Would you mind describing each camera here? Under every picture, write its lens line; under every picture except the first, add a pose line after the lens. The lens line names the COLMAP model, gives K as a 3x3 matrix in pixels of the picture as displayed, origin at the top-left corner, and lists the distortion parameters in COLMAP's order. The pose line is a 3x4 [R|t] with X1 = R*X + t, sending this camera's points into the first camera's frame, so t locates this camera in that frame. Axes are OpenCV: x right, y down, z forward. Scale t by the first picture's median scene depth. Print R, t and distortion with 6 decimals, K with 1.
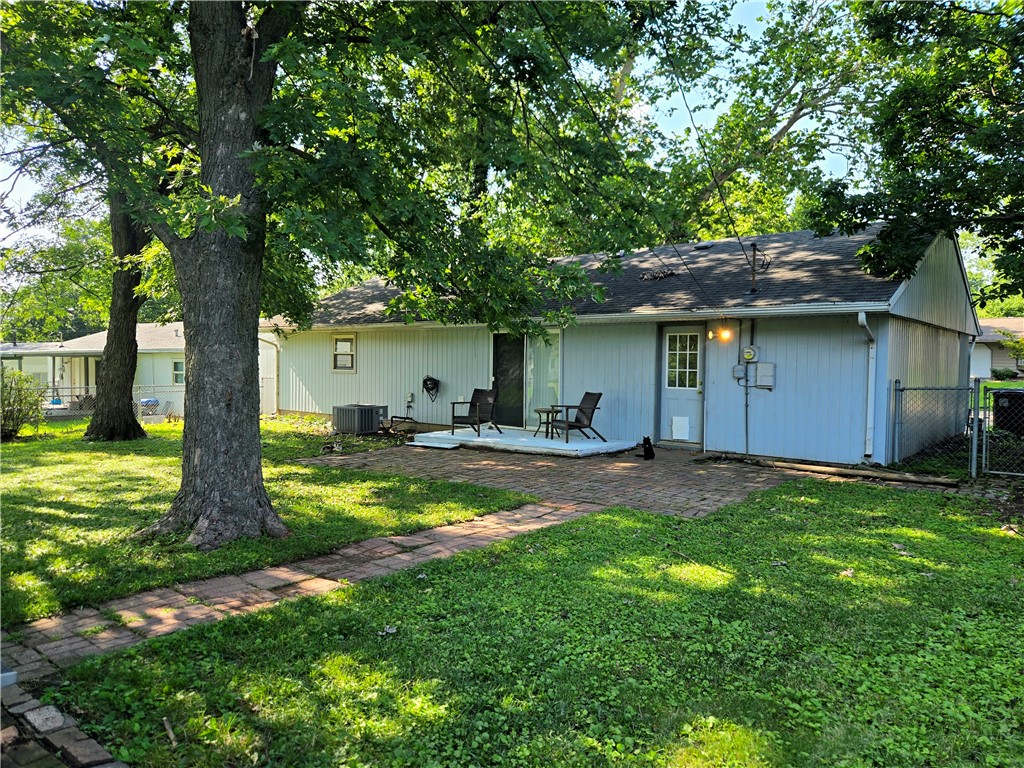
lens RADIAL K [[693.1, 0, 503.6], [0, 693.1, 379.2], [0, 0, 1]] dist [0.068999, -0.053146]
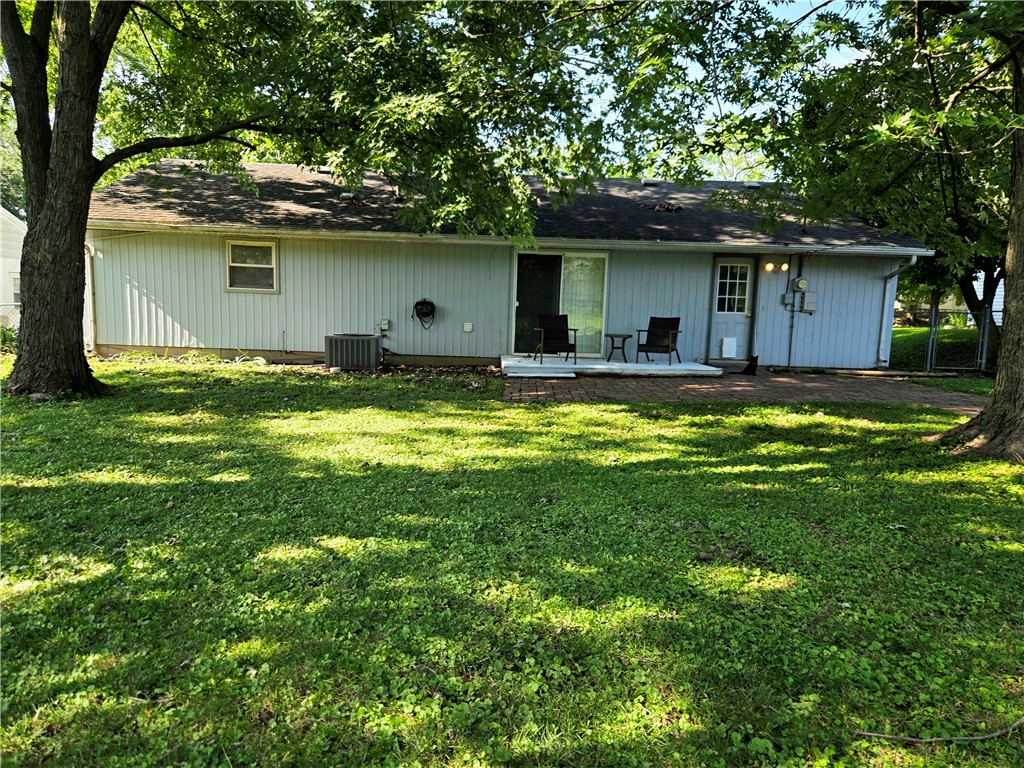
lens RADIAL K [[693.1, 0, 503.6], [0, 693.1, 379.2], [0, 0, 1]] dist [0.068999, -0.053146]
pose [[0.755843, -0.068542, 0.651155, -0.777096], [-0.007442, 0.993542, 0.113220, -0.005464], [-0.654711, -0.090422, 0.750452, 0.376530]]
